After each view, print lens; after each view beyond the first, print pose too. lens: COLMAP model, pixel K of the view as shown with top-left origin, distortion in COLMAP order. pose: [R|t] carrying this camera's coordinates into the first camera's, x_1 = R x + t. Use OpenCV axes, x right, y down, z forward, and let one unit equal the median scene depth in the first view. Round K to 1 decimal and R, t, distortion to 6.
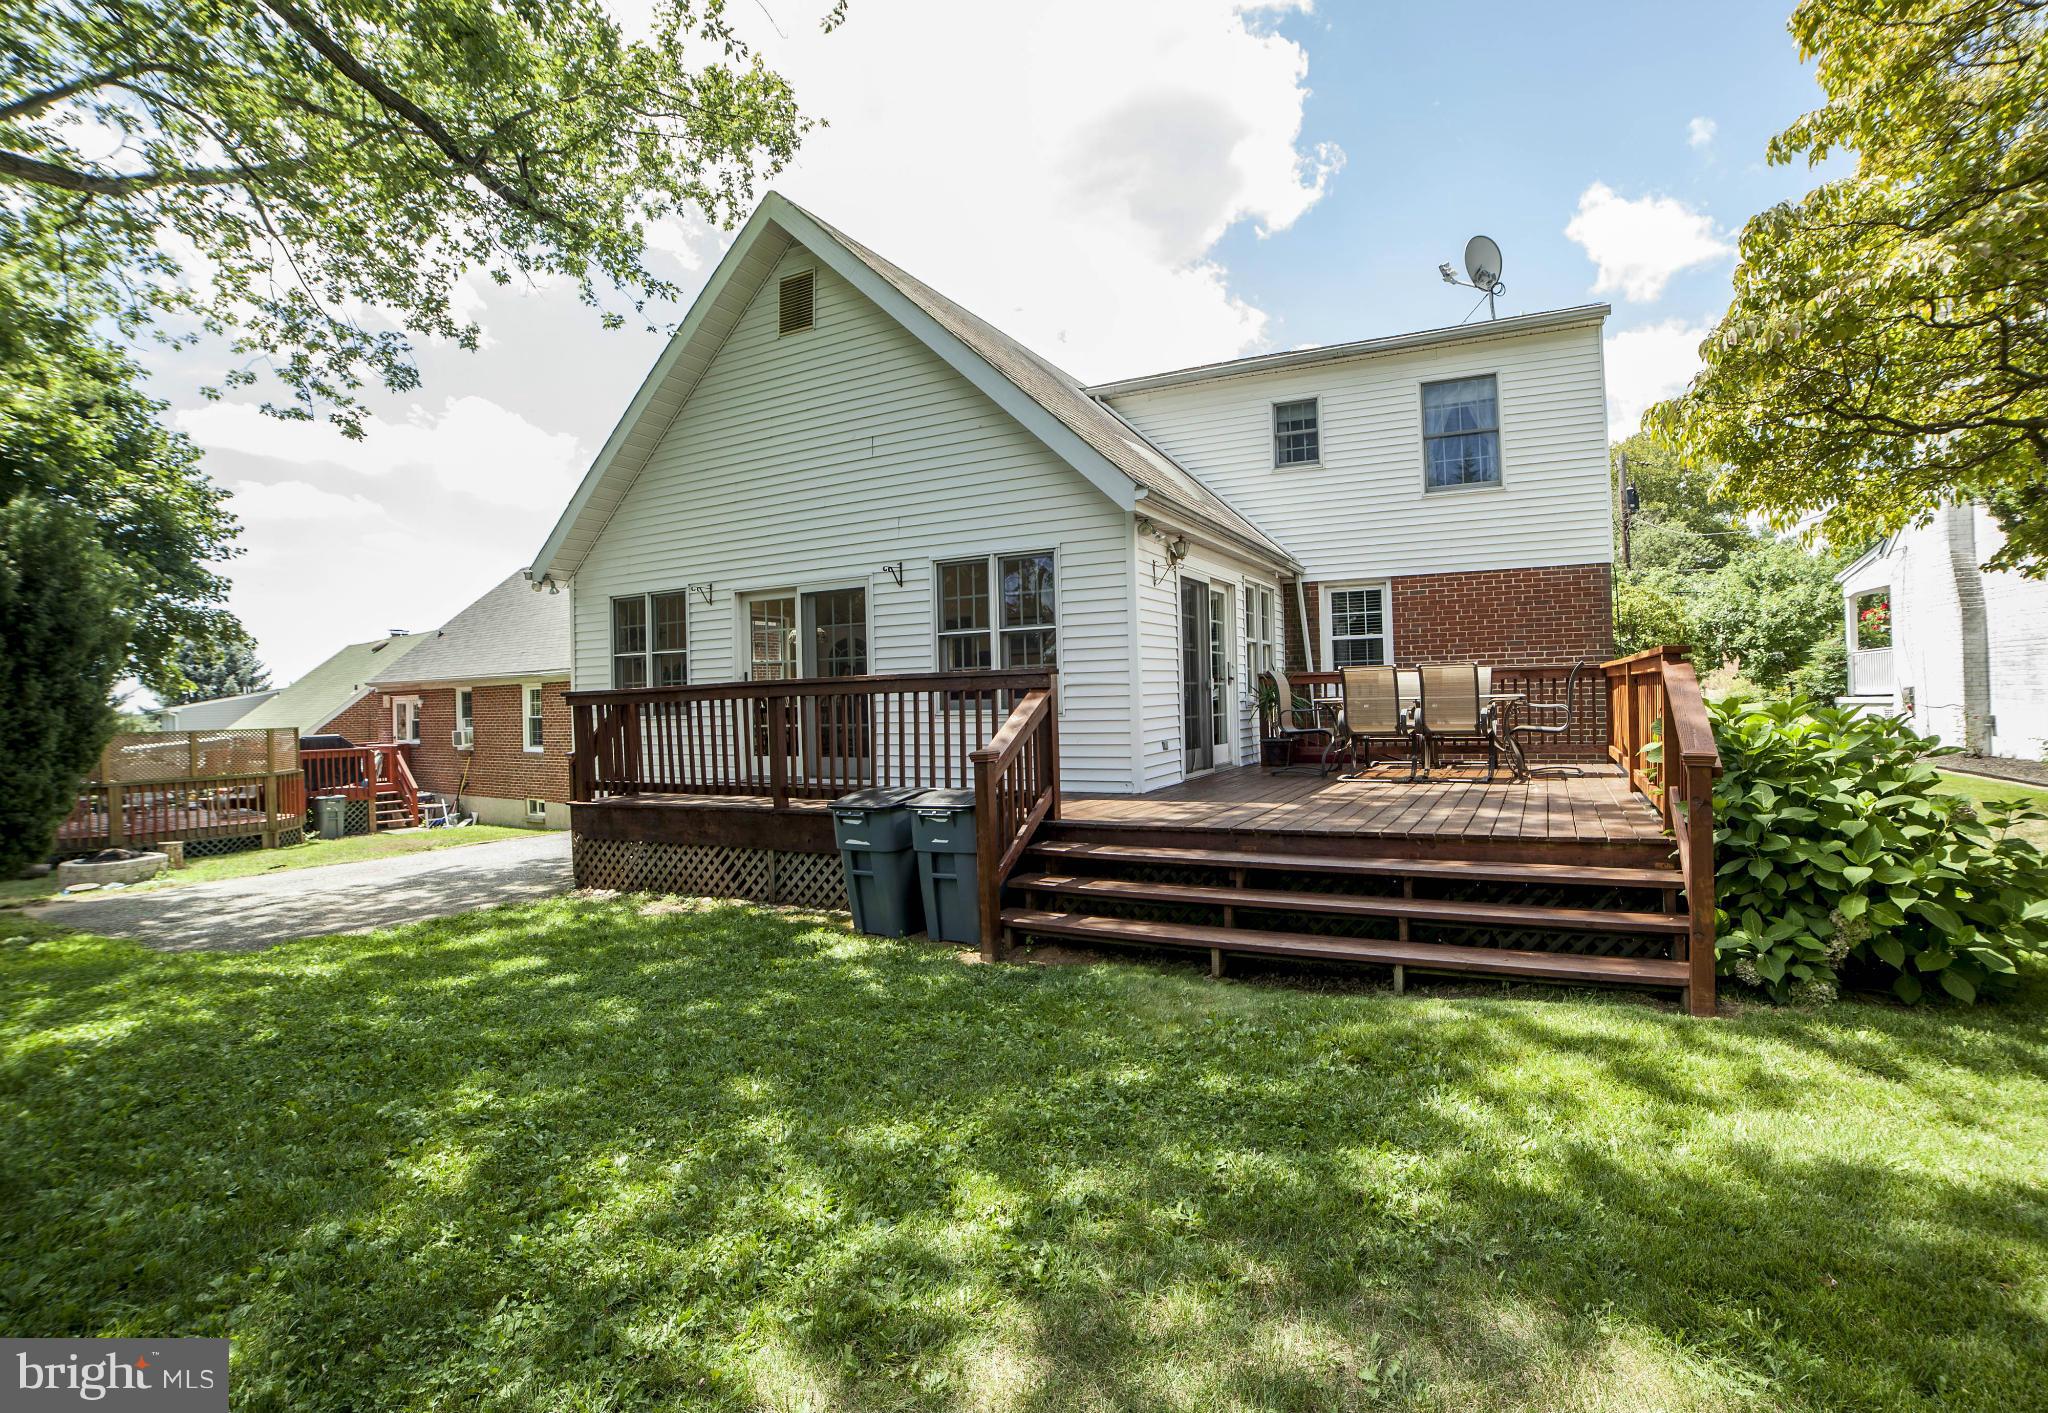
lens RADIAL K [[952.2, 0, 1022.1], [0, 952.2, 697.1], [0, 0, 1]] dist [0.002200, -0.000228]
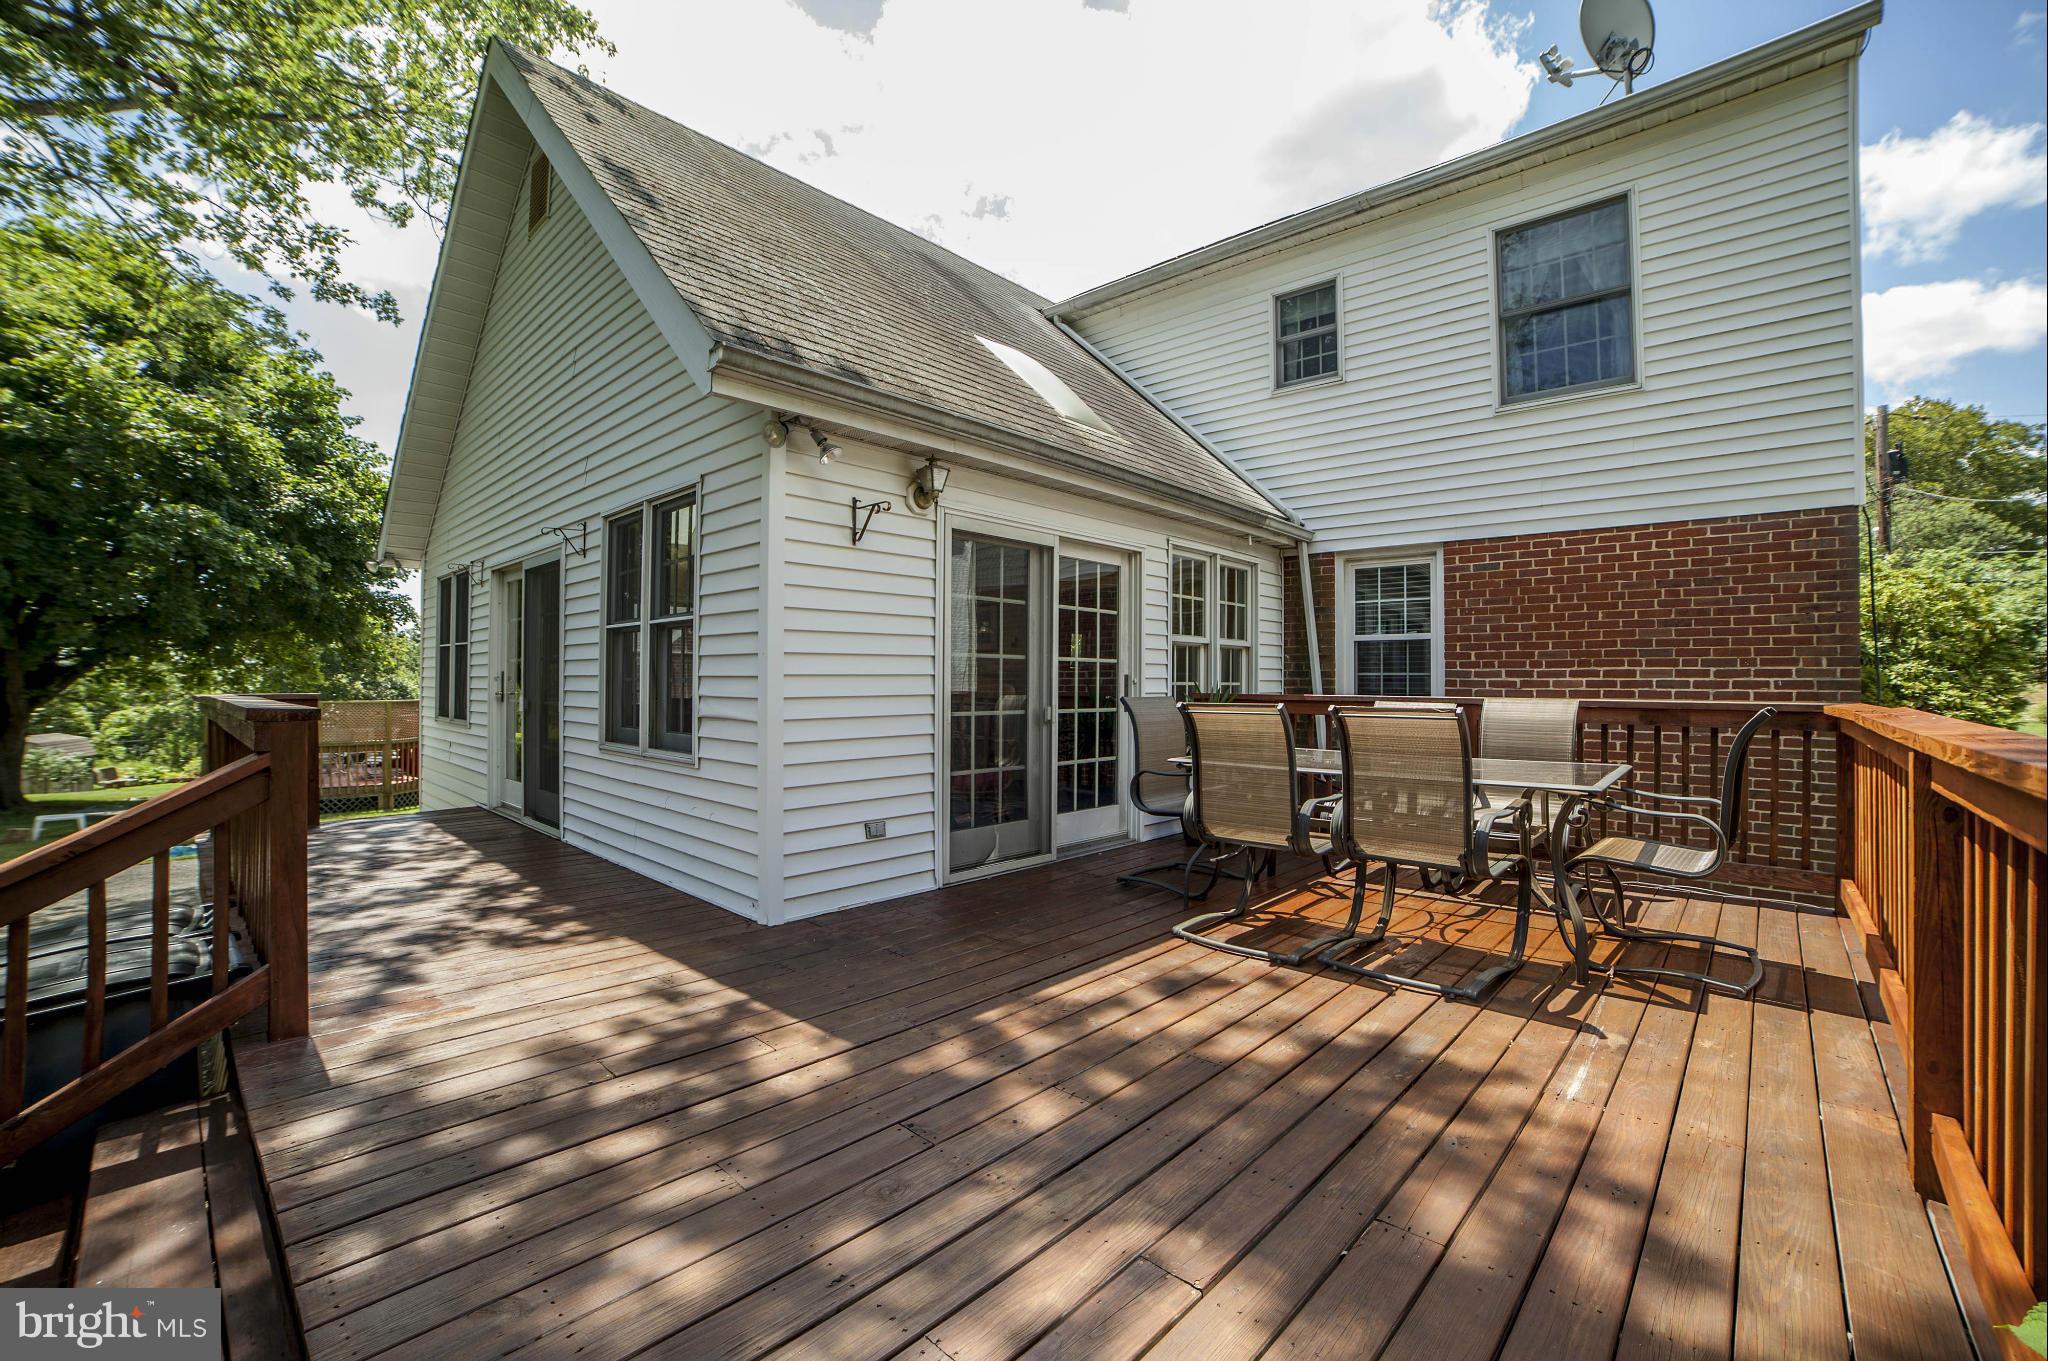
lens RADIAL K [[828.2, 0, 1029.5], [0, 828.2, 664.6], [0, 0, 1]] dist [-0.004168, 0.001166]
pose [[0.971822, 0.025872, -0.234293, 0.256067], [-0.029633, 0.999482, -0.012546, -0.030756], [0.233847, 0.019135, 0.972085, 0.408659]]
